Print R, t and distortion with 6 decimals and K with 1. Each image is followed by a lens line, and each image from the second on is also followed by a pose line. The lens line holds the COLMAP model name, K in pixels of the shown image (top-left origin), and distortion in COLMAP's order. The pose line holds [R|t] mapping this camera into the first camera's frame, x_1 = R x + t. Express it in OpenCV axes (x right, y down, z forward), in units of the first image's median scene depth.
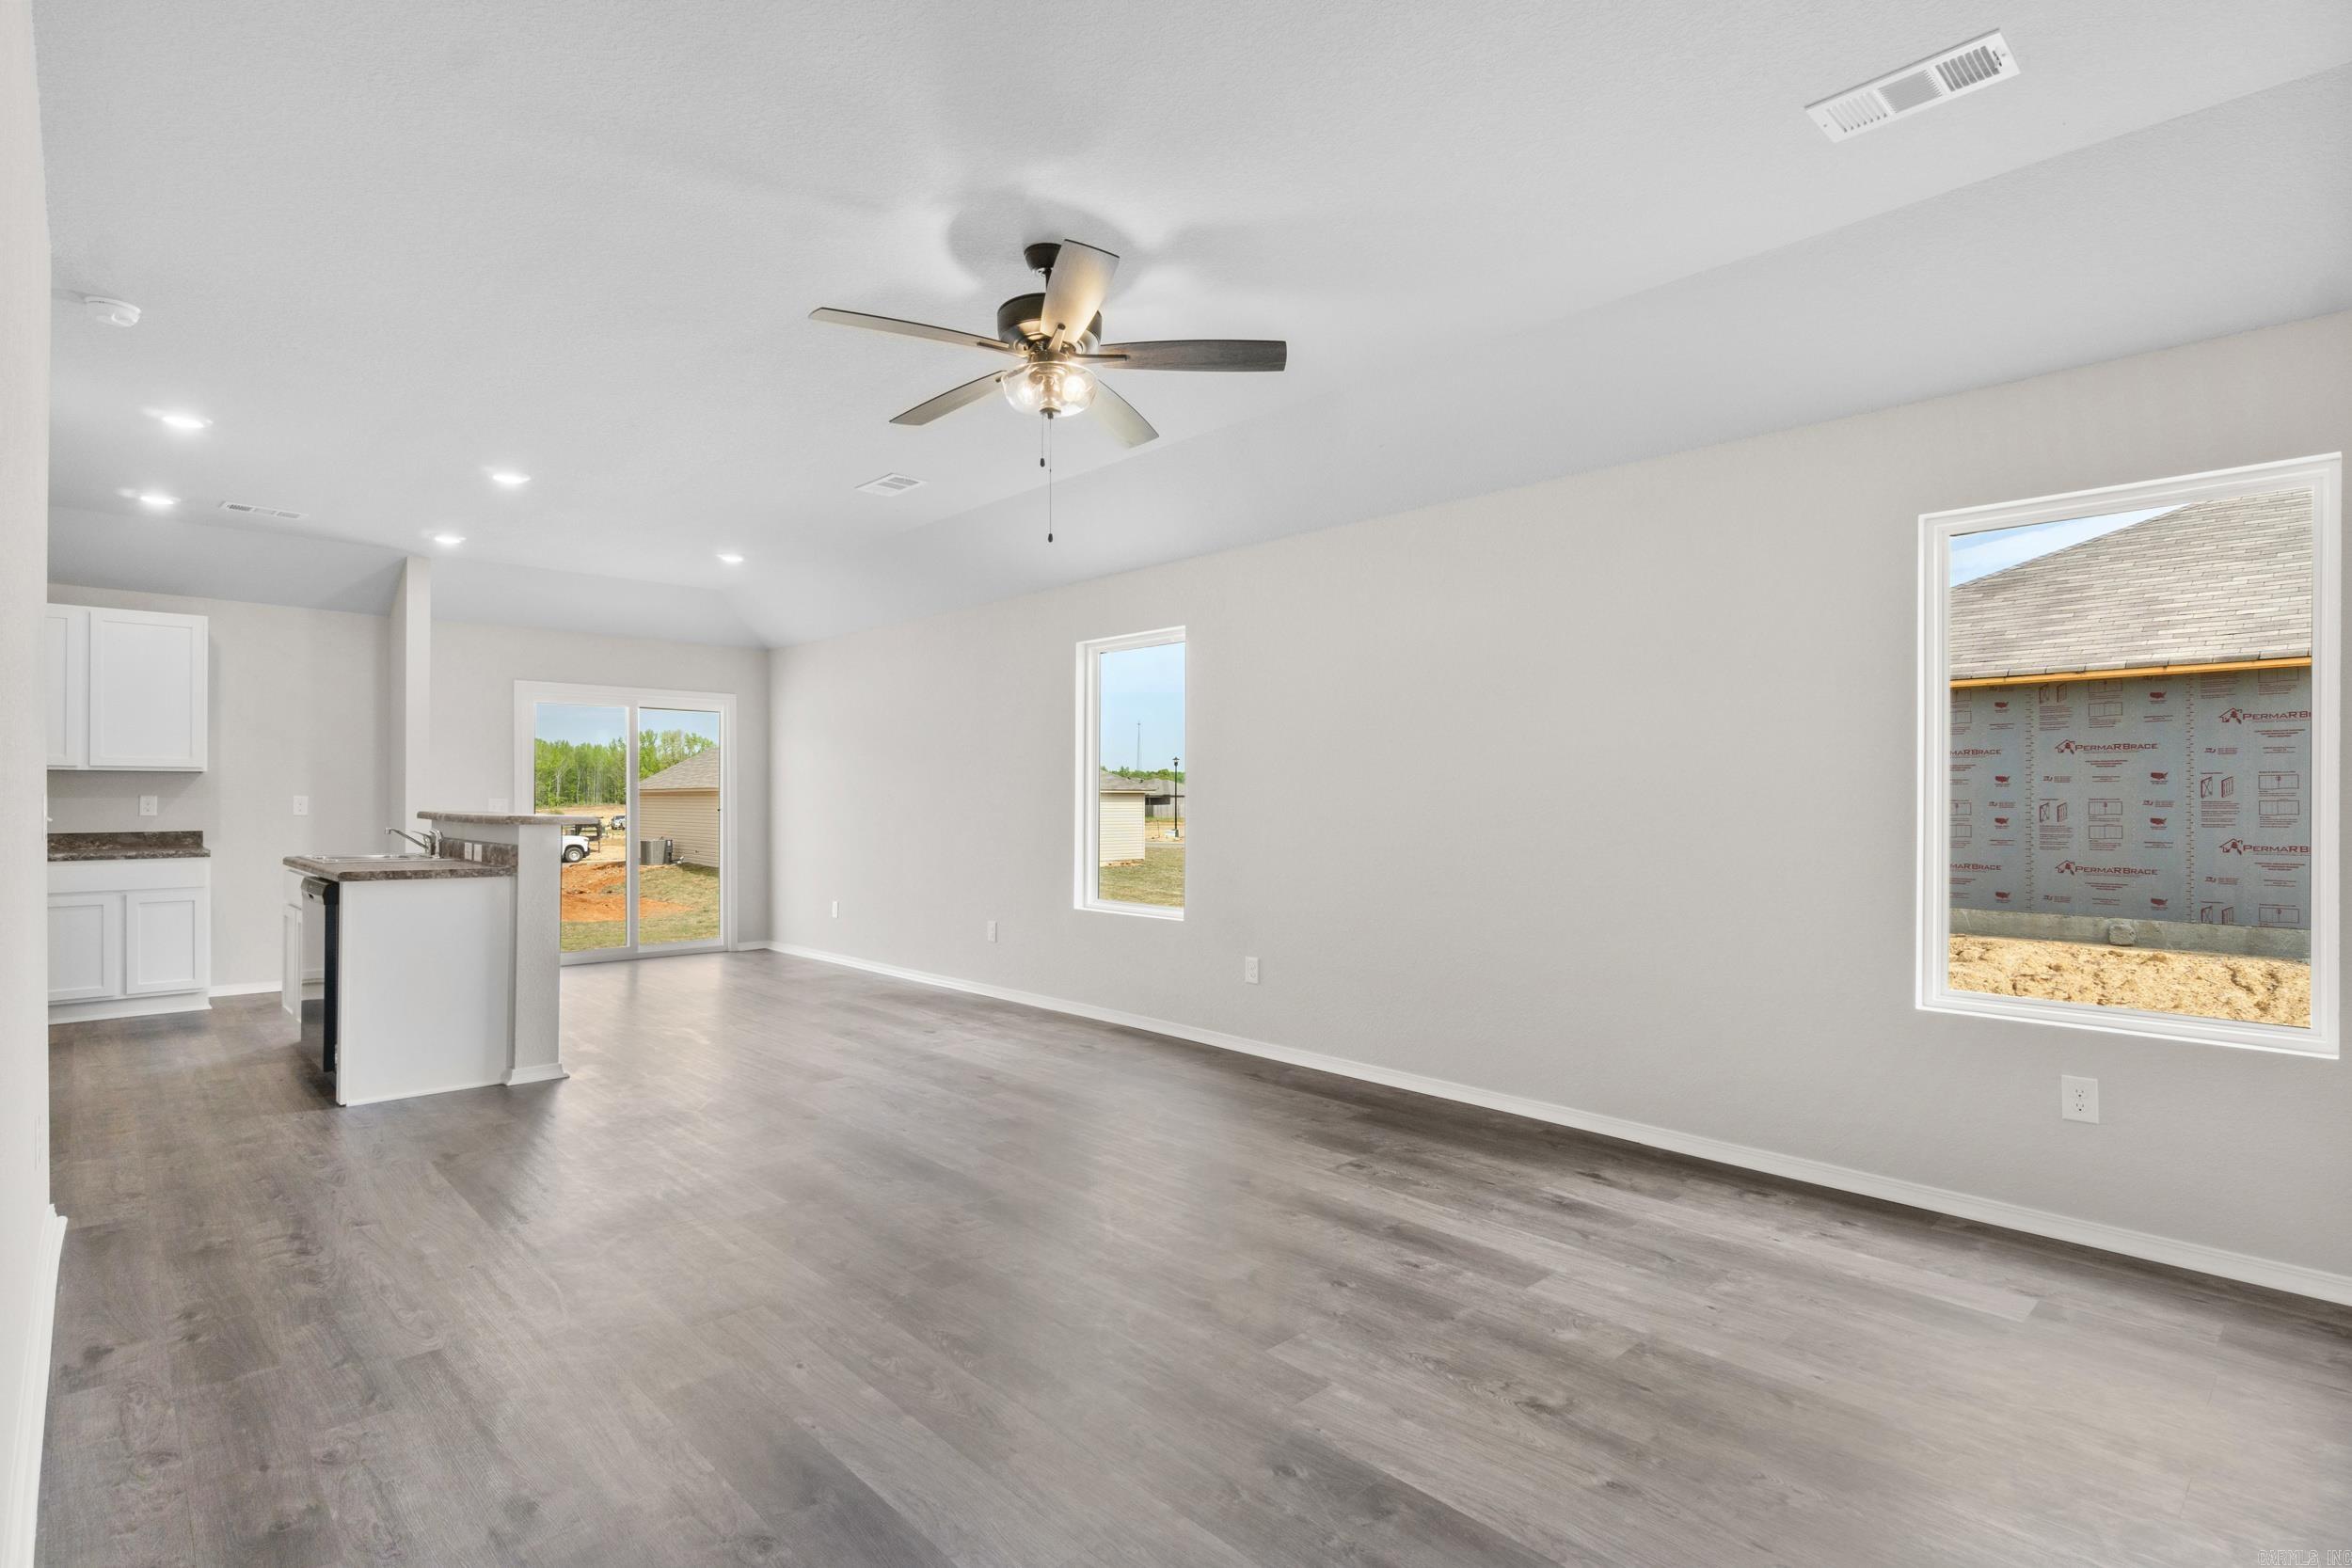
lens RADIAL K [[1160.2, 0, 1182.3], [0, 1160.2, 774.9], [0, 0, 1]] dist [-0.010833, 0.002879]
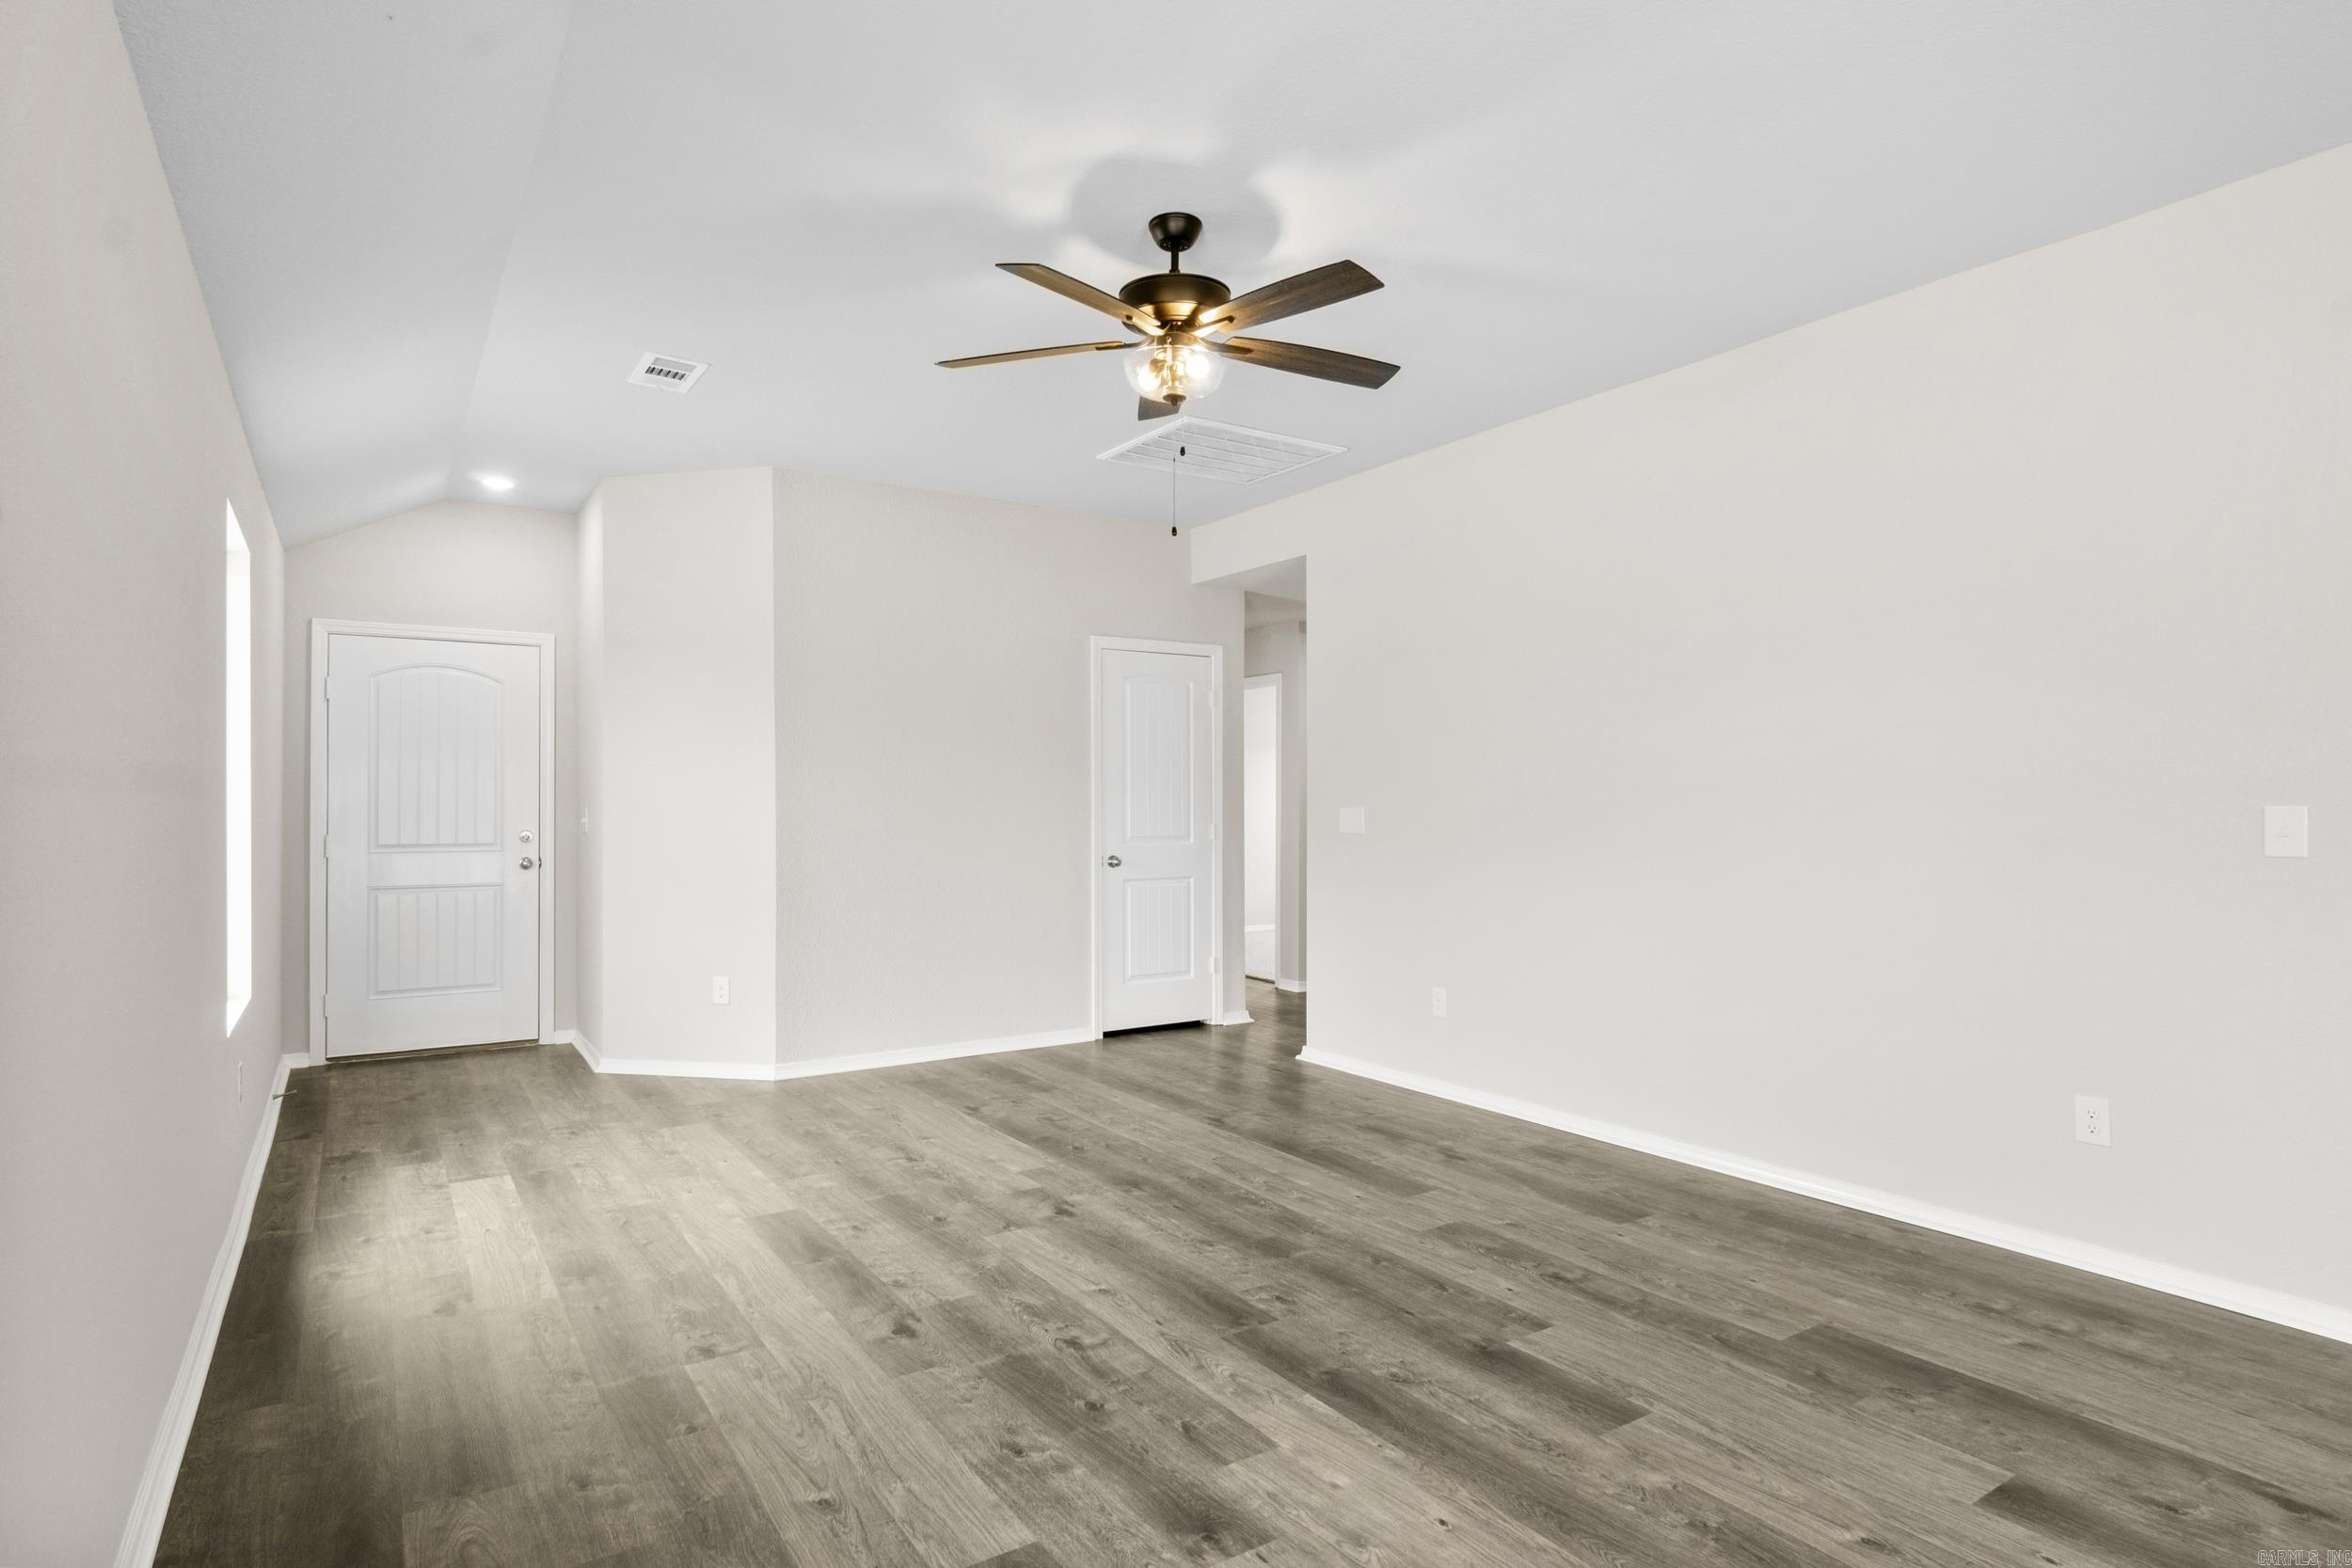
lens RADIAL K [[1184.7, 0, 1181.2], [0, 1184.7, 798.1], [0, 0, 1]] dist [-0.003127, -0.001124]
pose [[-0.985733, -0.001830, 0.168308, -0.268729], [-0.006748, 0.999567, -0.028653, 0.039218], [-0.168183, -0.029380, -0.985318, 1.879815]]
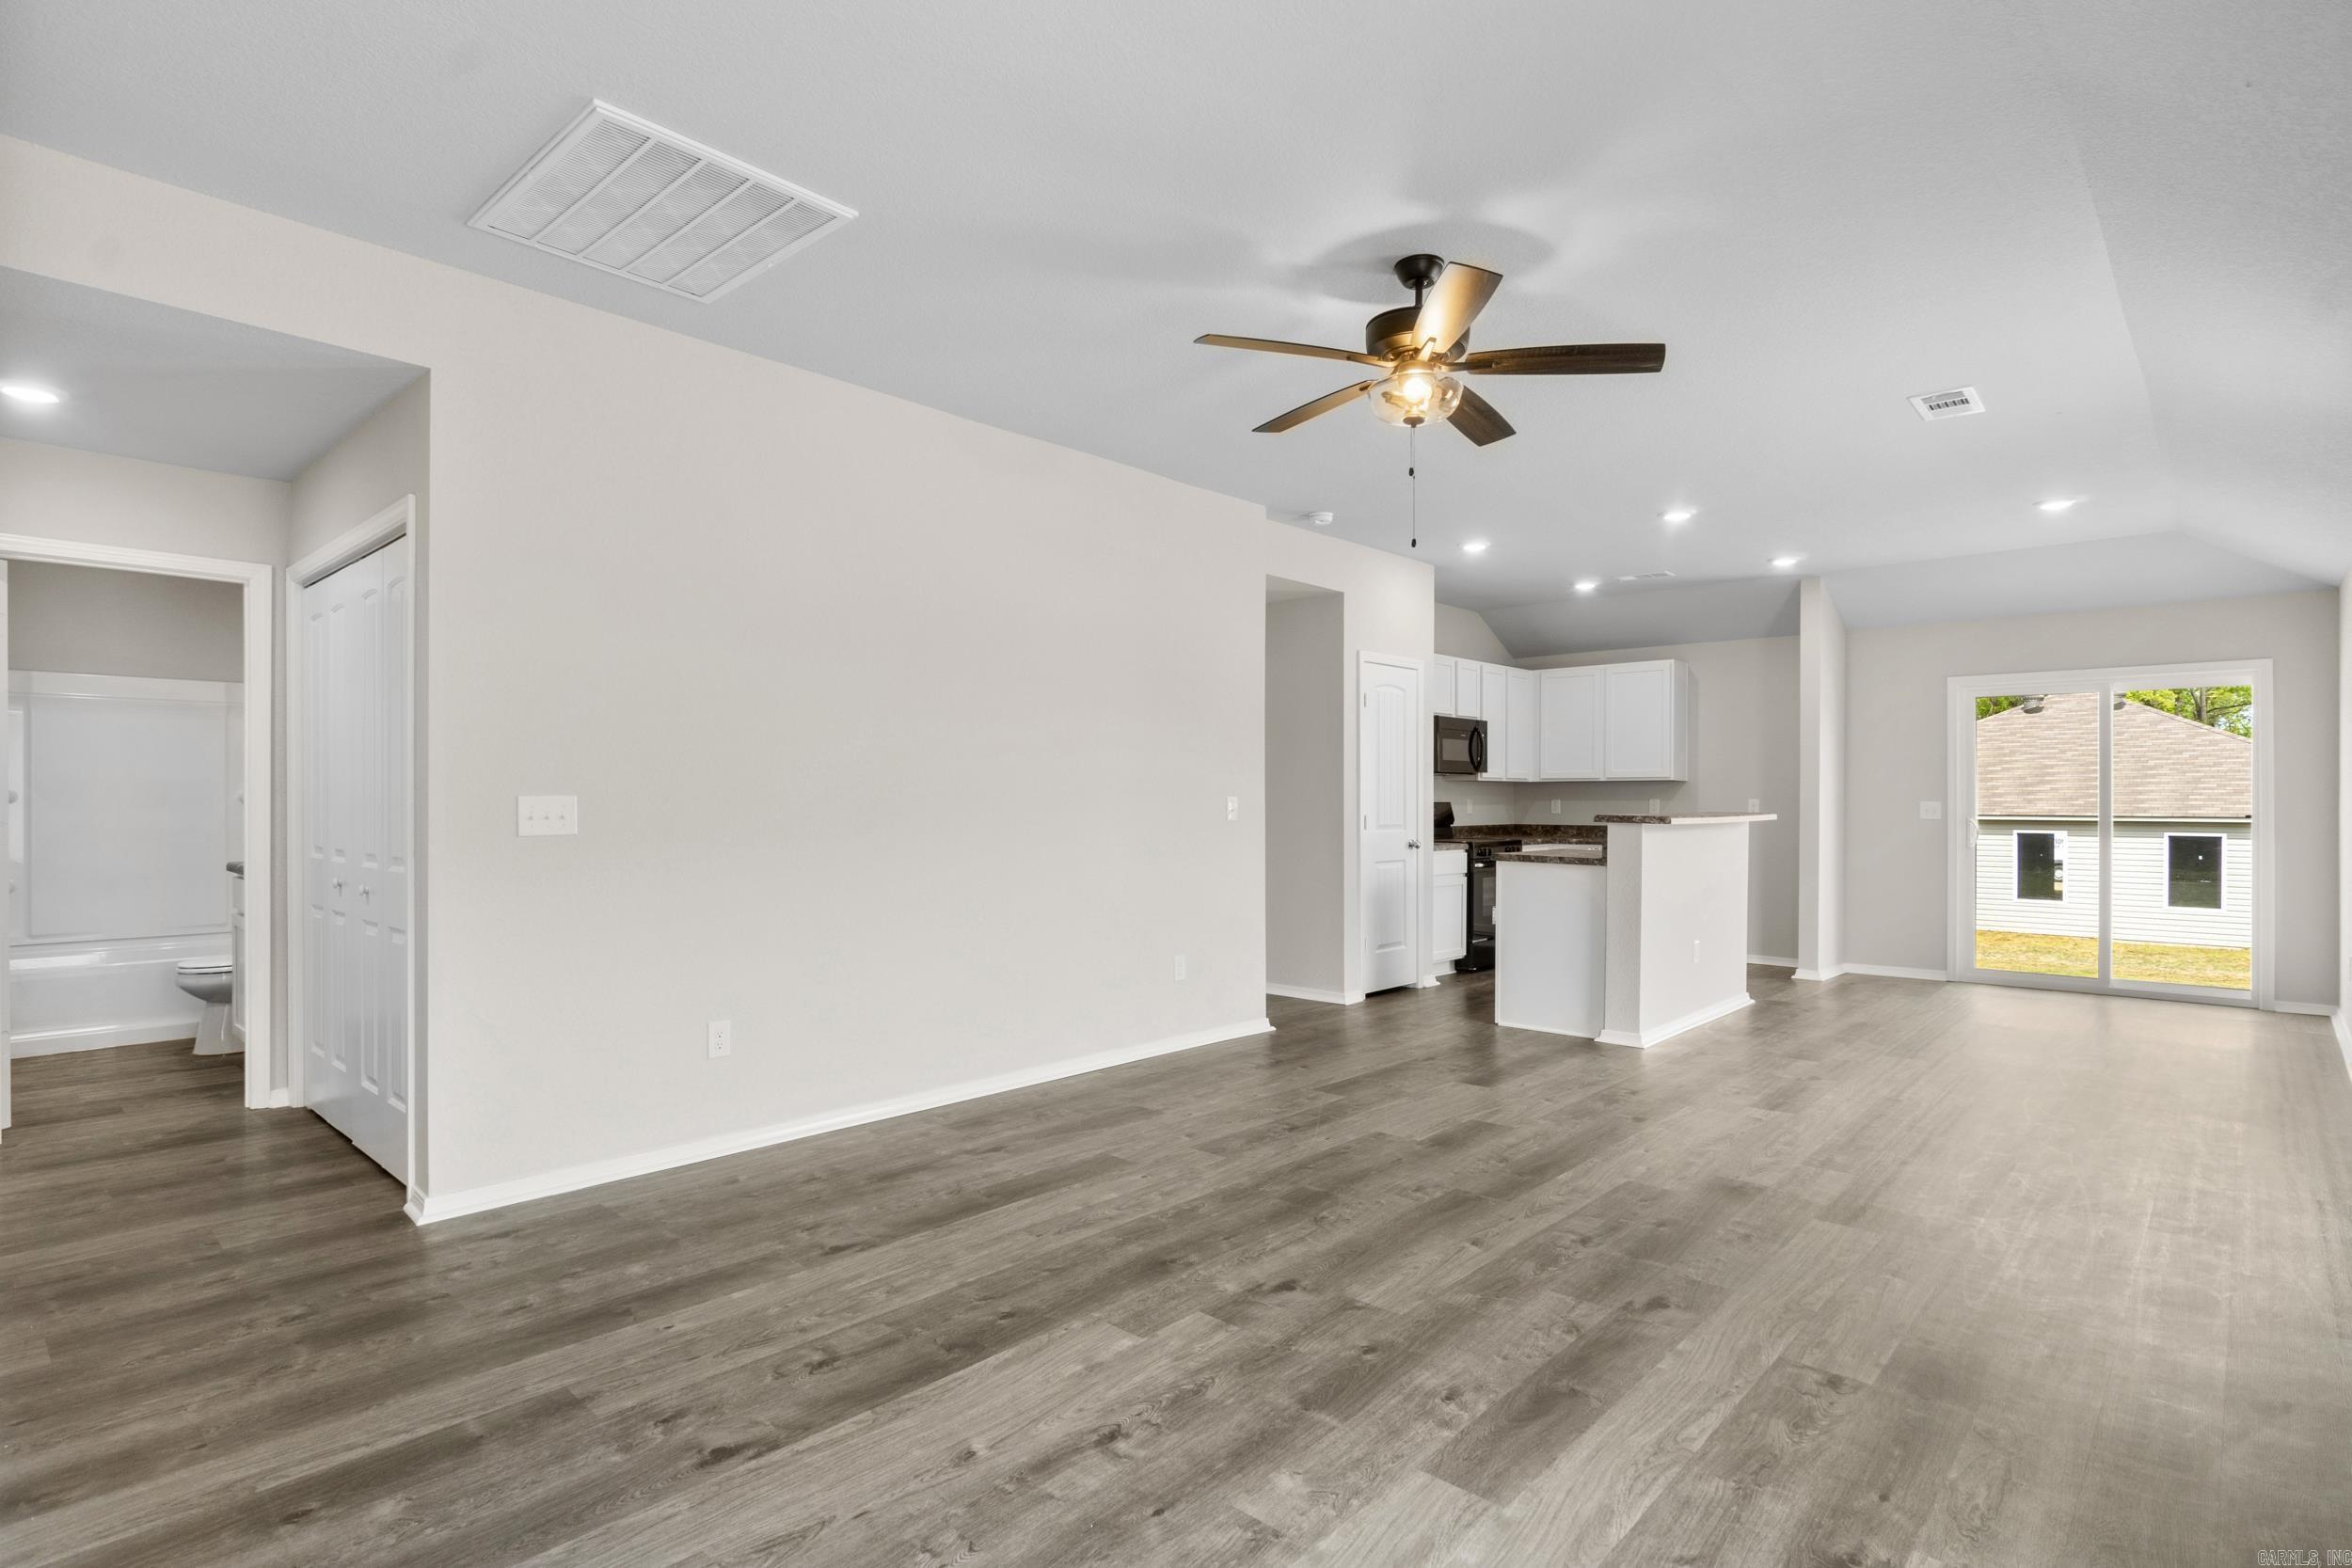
lens RADIAL K [[1184.7, 0, 1103.8], [0, 1184.7, 794.5], [0, 0, 1]] dist [-0.003127, -0.001124]
pose [[0.025809, -0.007669, -0.999637, 0.894403], [0.019177, 0.999790, -0.007175, 0.020175], [0.999483, -0.018985, 0.025951, 0.684349]]
